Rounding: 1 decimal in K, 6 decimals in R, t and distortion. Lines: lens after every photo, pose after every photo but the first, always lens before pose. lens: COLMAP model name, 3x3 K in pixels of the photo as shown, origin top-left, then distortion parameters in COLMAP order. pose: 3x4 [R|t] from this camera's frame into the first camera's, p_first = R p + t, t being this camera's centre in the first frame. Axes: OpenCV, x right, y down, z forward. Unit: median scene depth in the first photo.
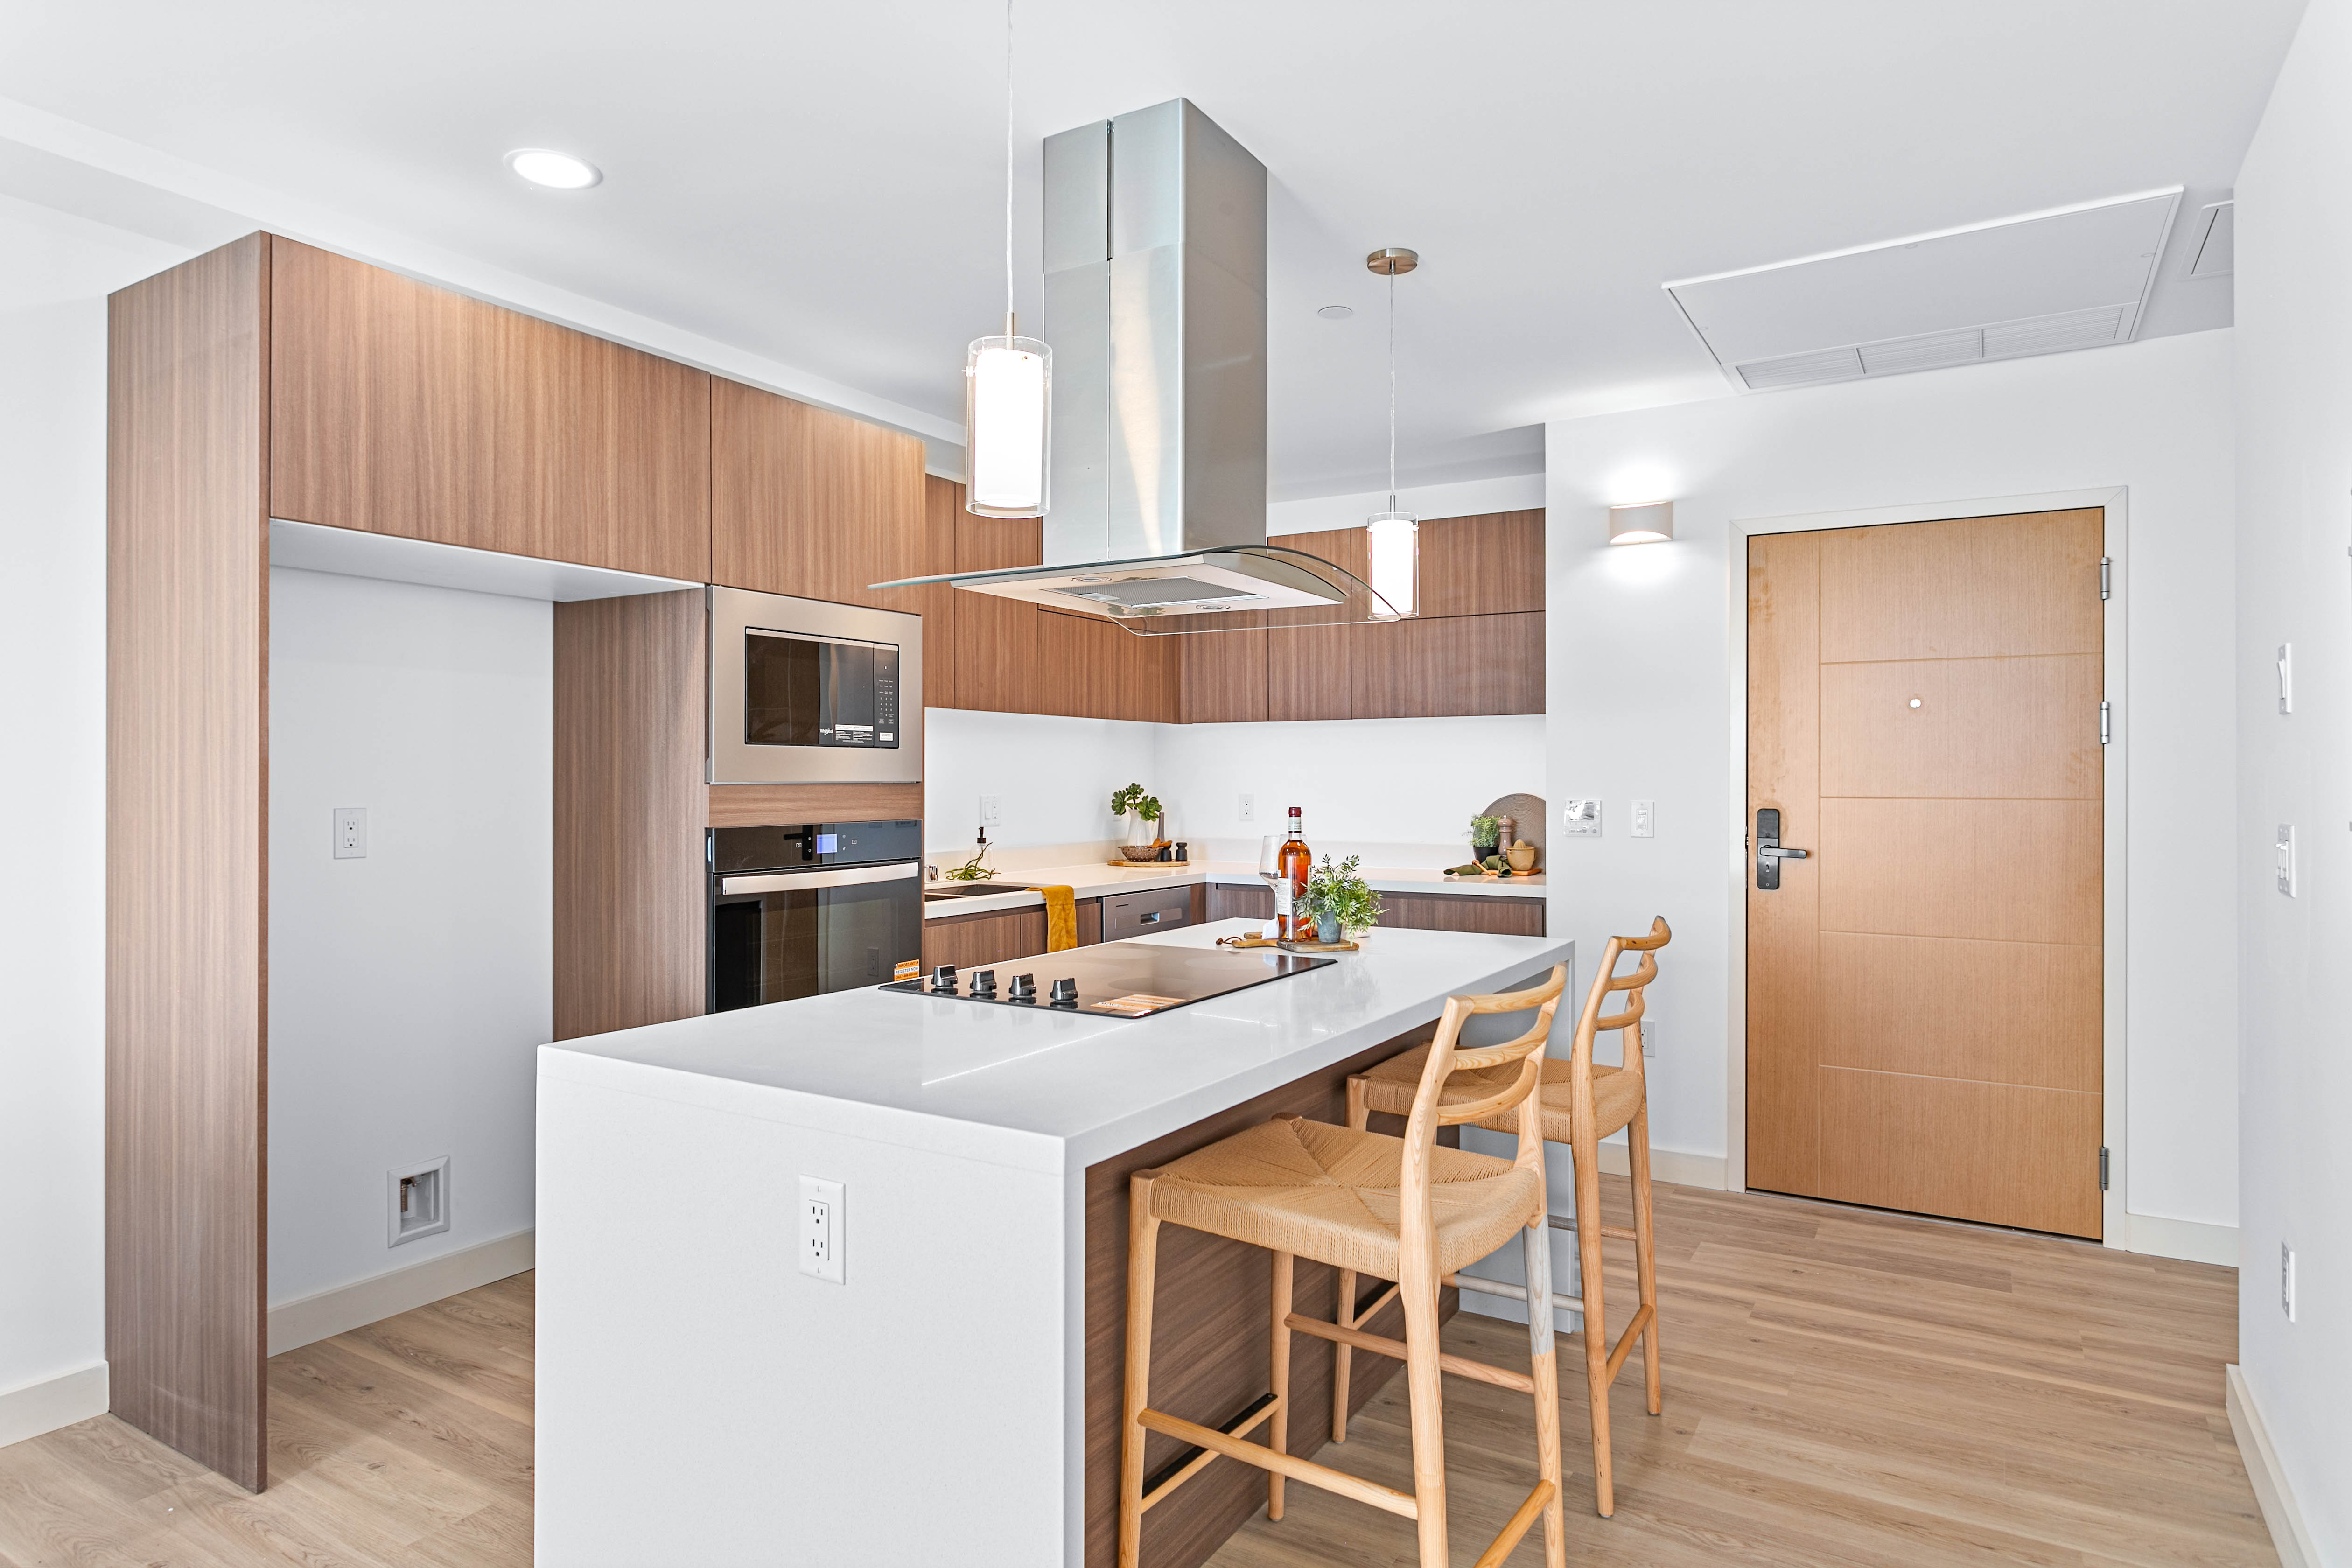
lens RADIAL K [[1360.9, 0, 1169.8], [0, 1360.9, 776.2], [0, 0, 1]] dist [-0.000011, 0.002394]
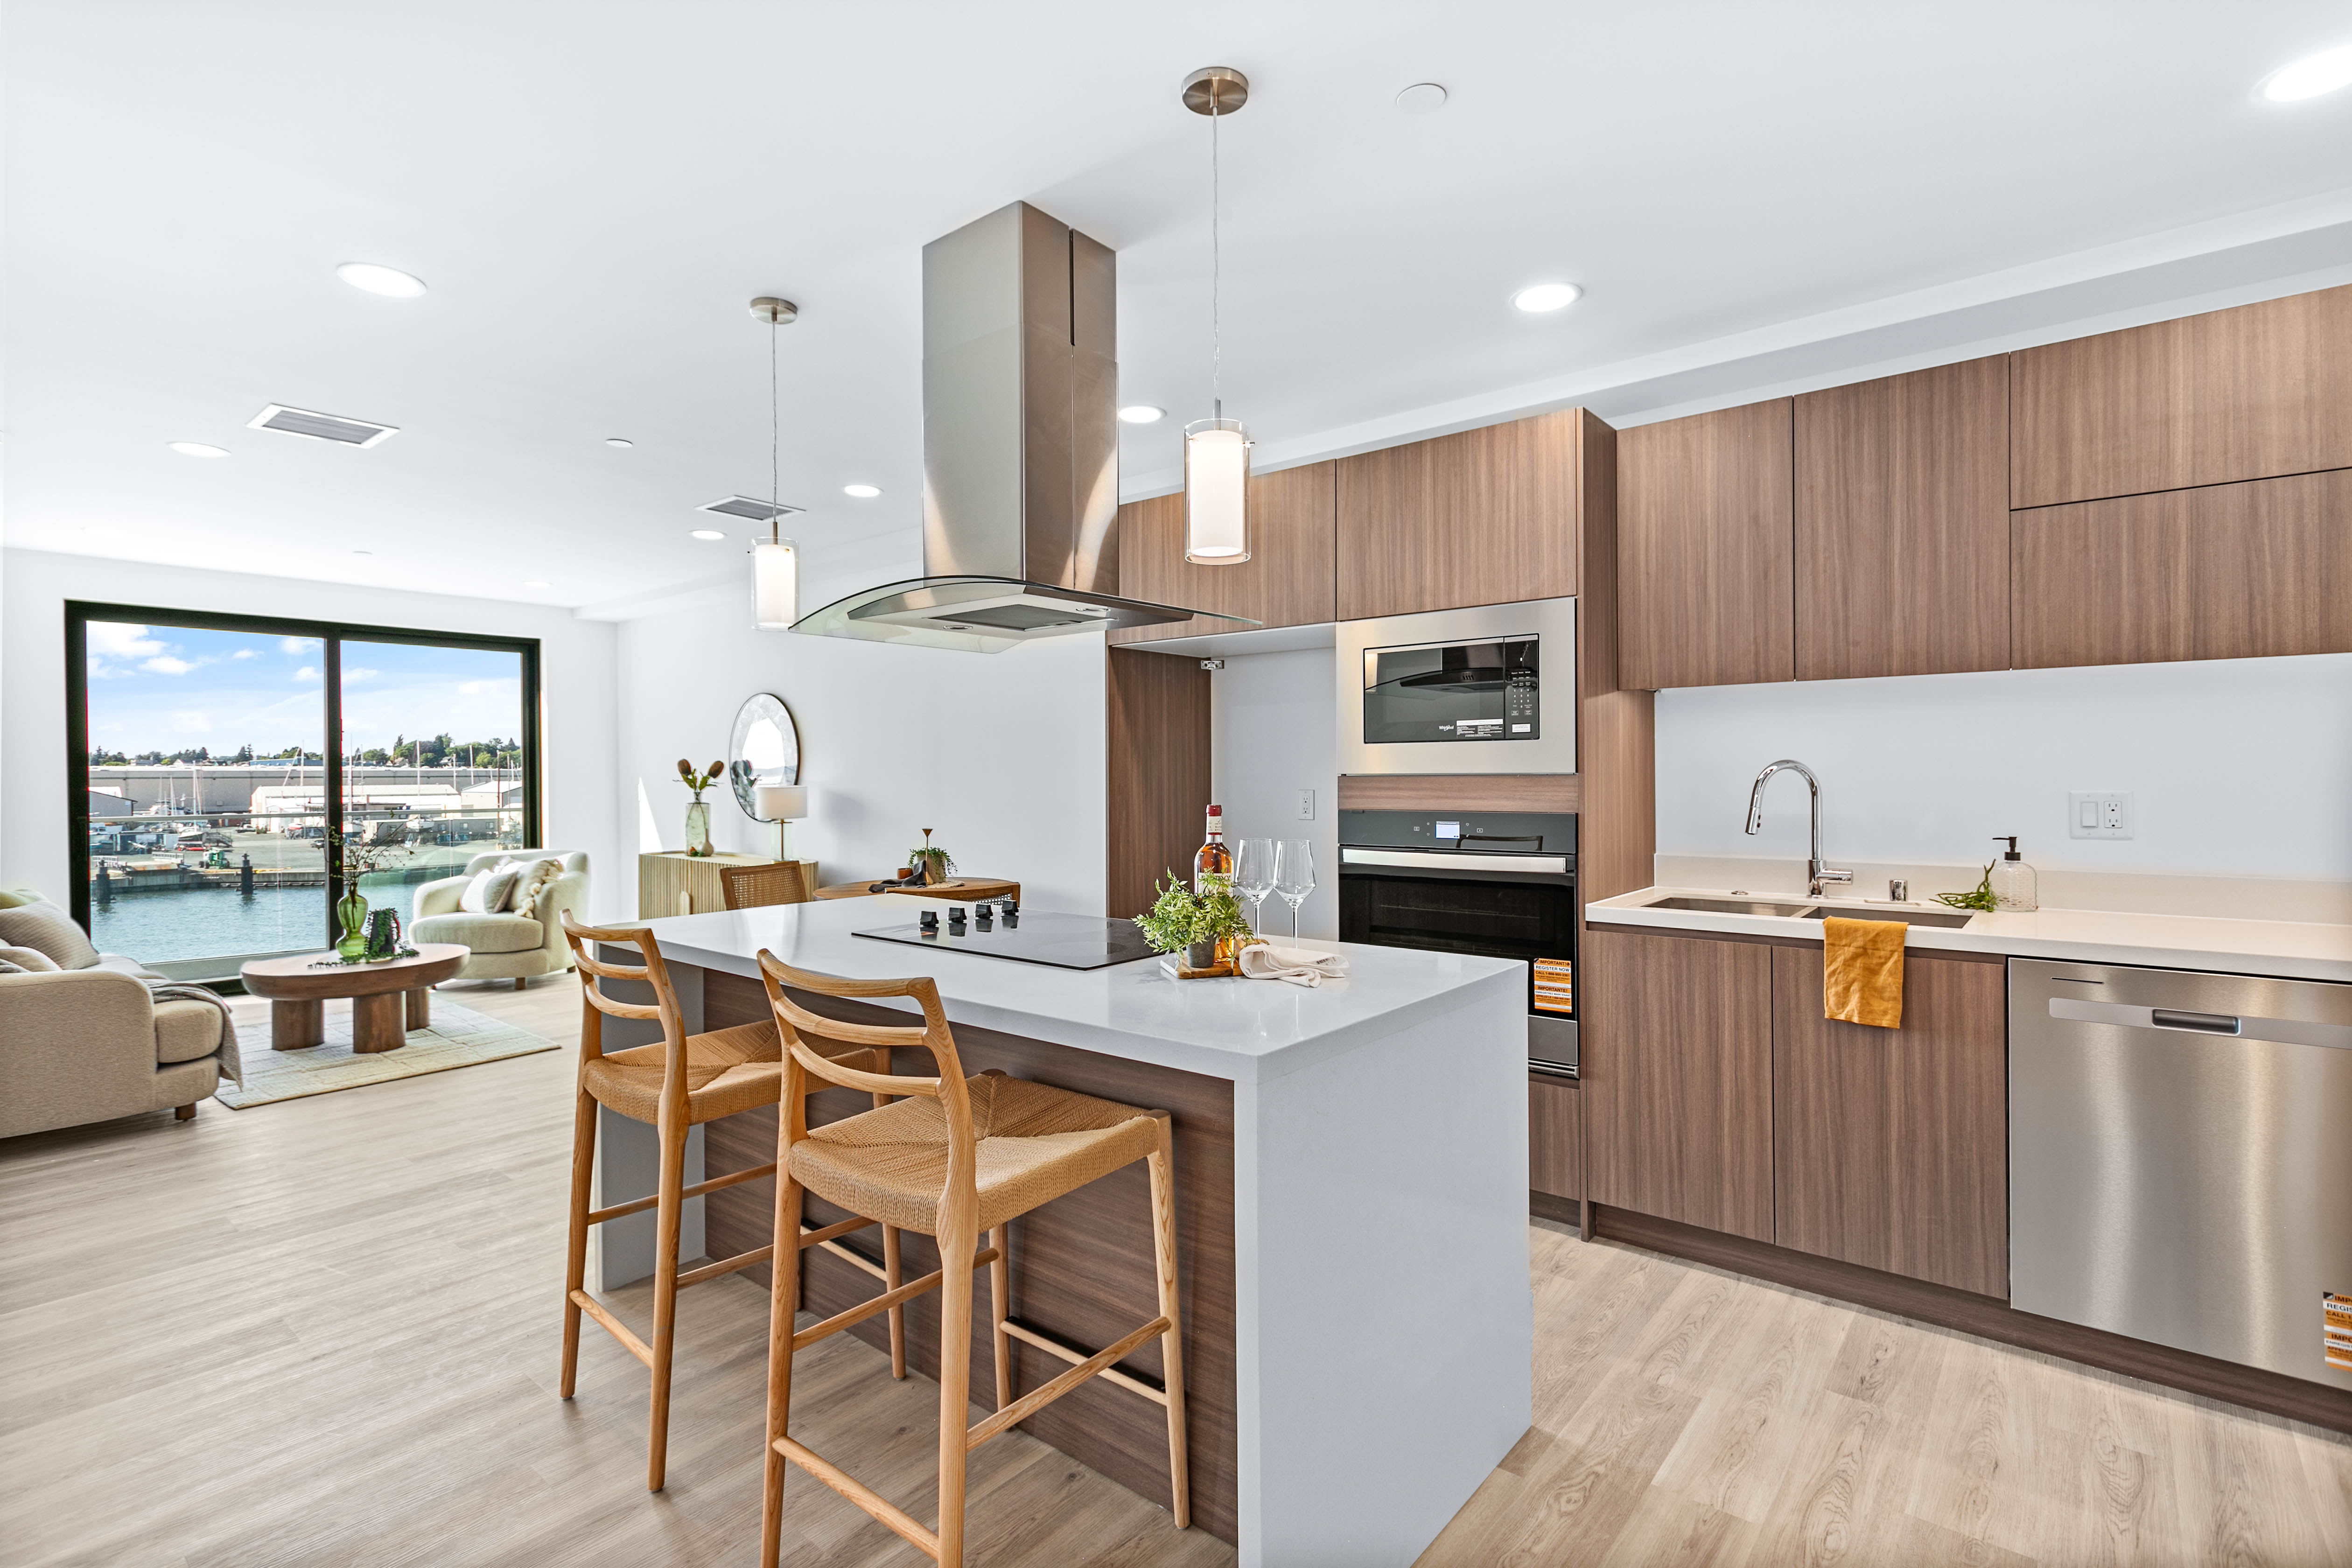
lens RADIAL K [[1106.6, 0, 1167.7], [0, 1106.6, 776.3], [0, 0, 1]] dist [0.001801, 0.000380]
pose [[-0.153062, 0.003066, -0.988212, 0.646075], [0.007631, 0.999969, 0.001921, 0.002702], [0.988187, -0.007247, -0.153081, 0.883591]]
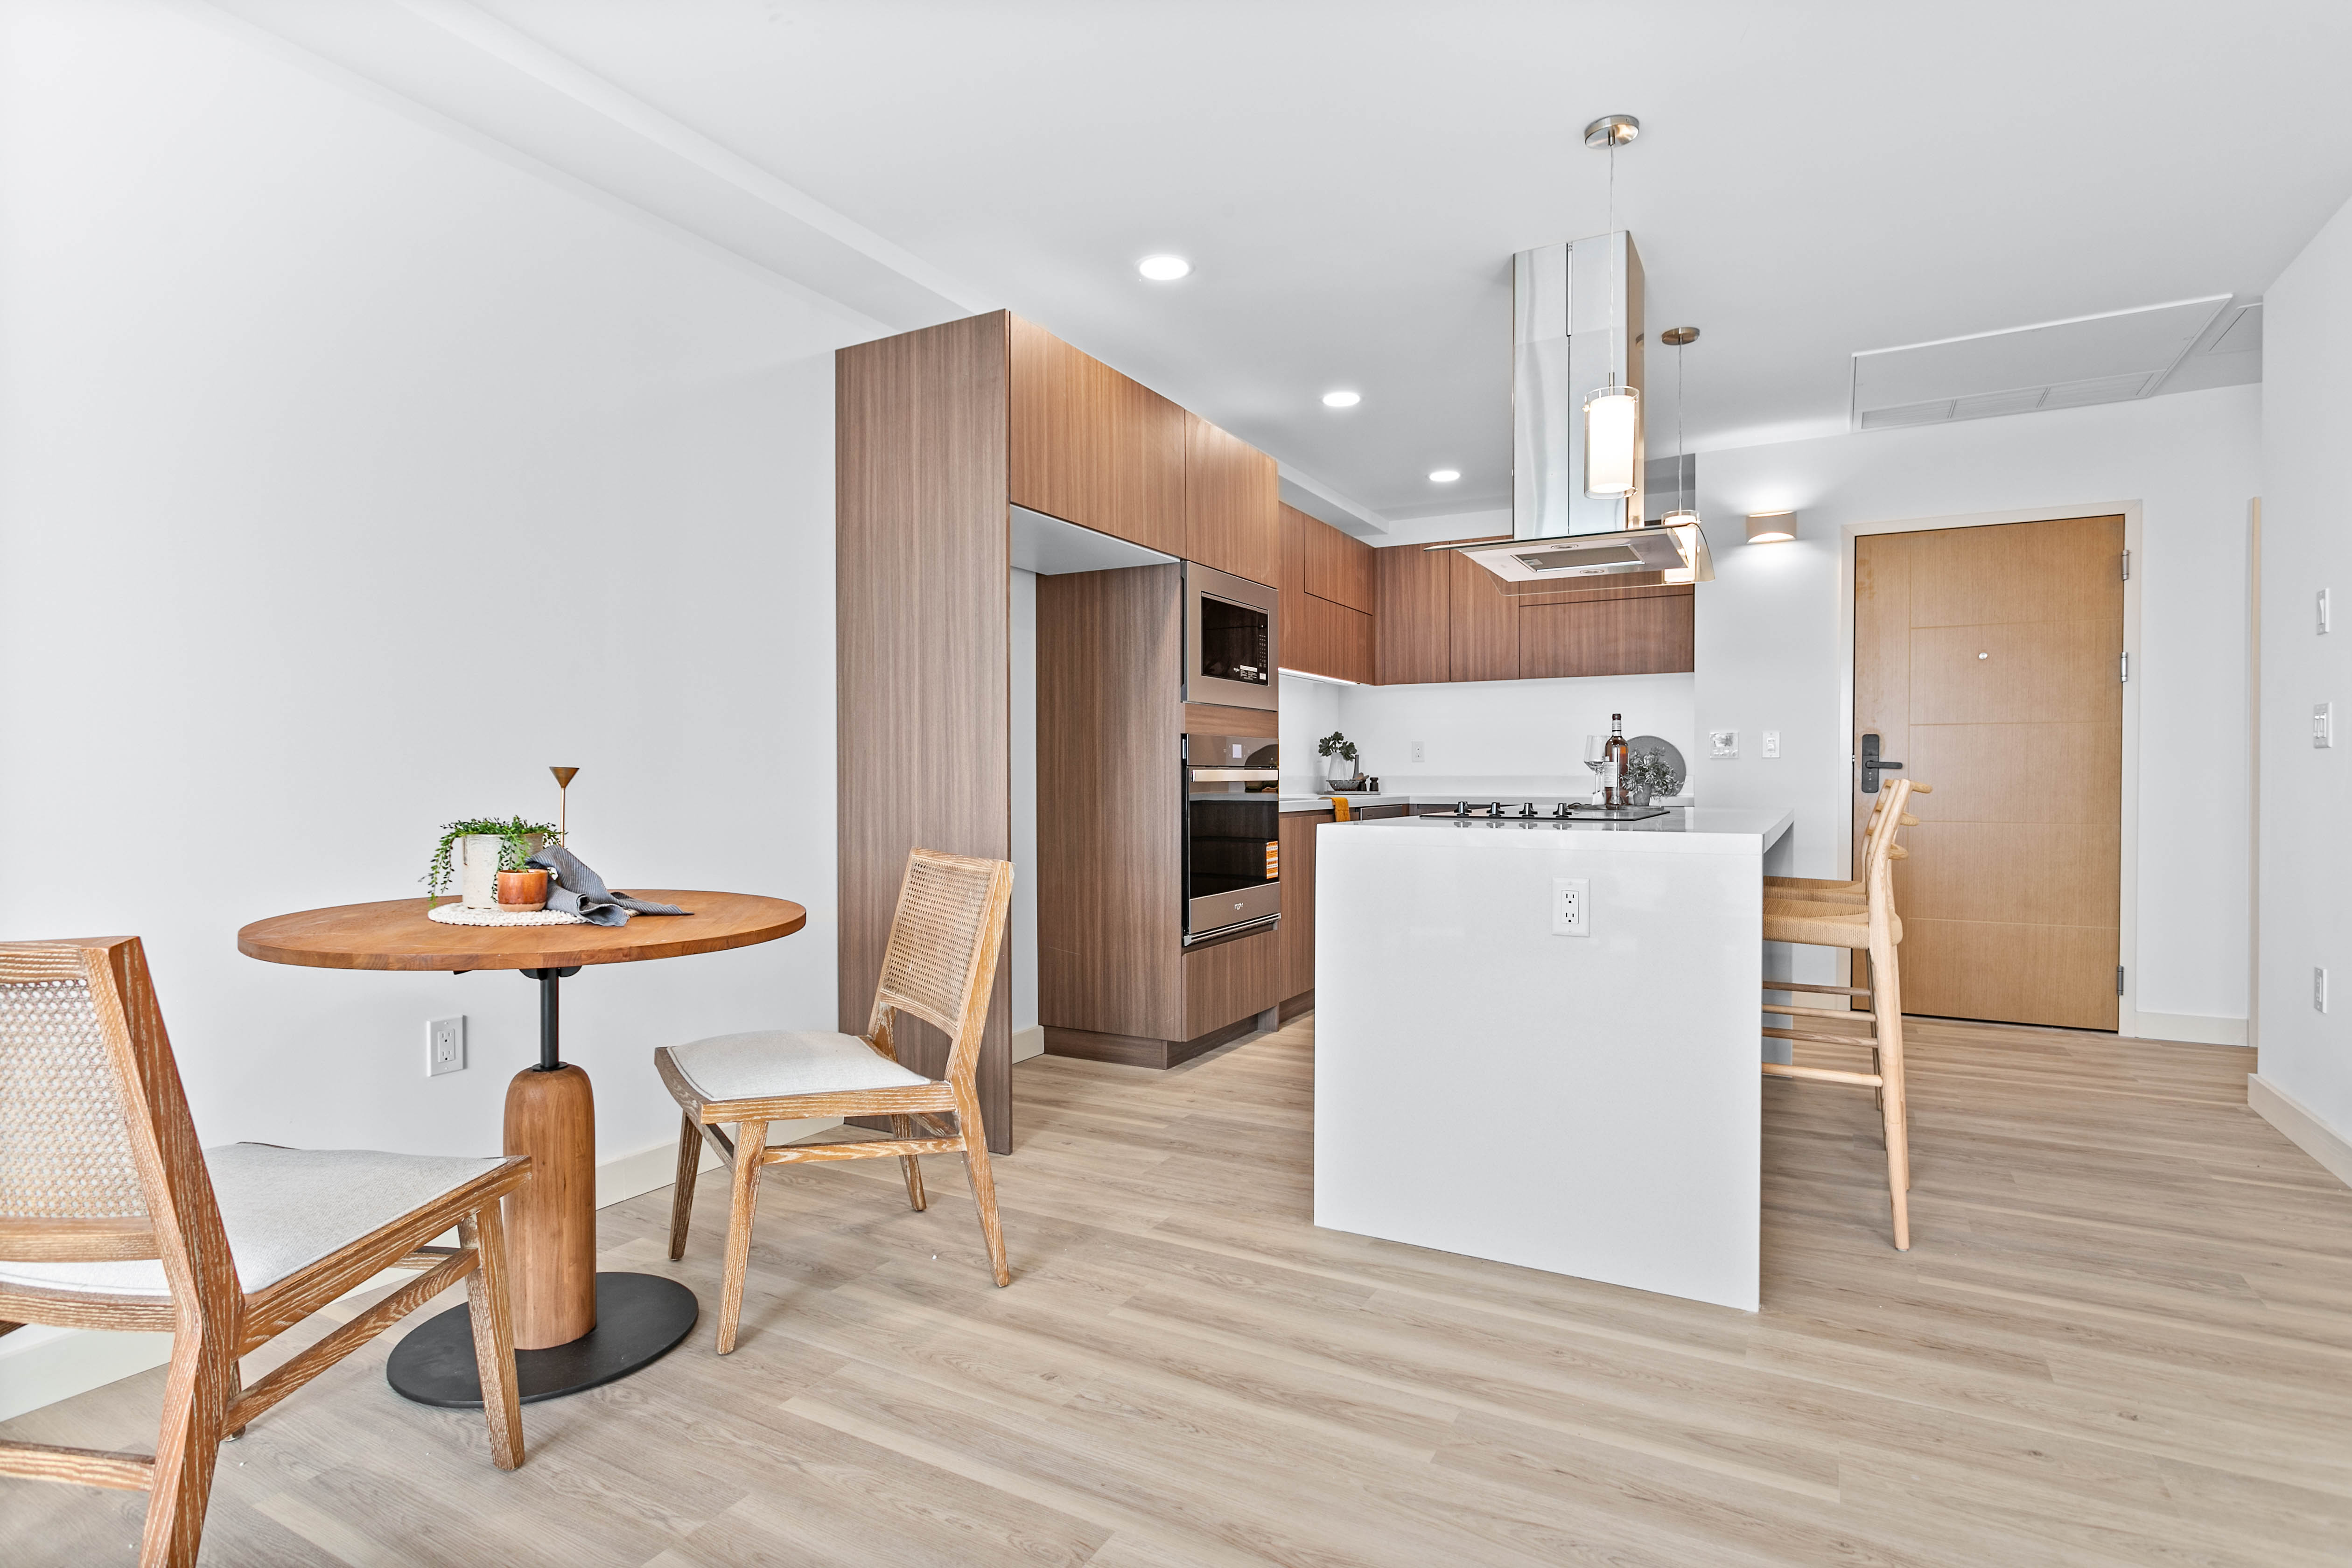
lens RADIAL K [[1193.6, 0, 1170.4], [0, 1193.6, 790.8], [0, 0, 1]] dist [-0.004951, 0.000049]
pose [[0.999358, -0.002607, 0.035734, -0.350863], [0.002114, 0.999902, 0.013837, 0.070460], [-0.035767, -0.013753, 0.999266, -0.205661]]
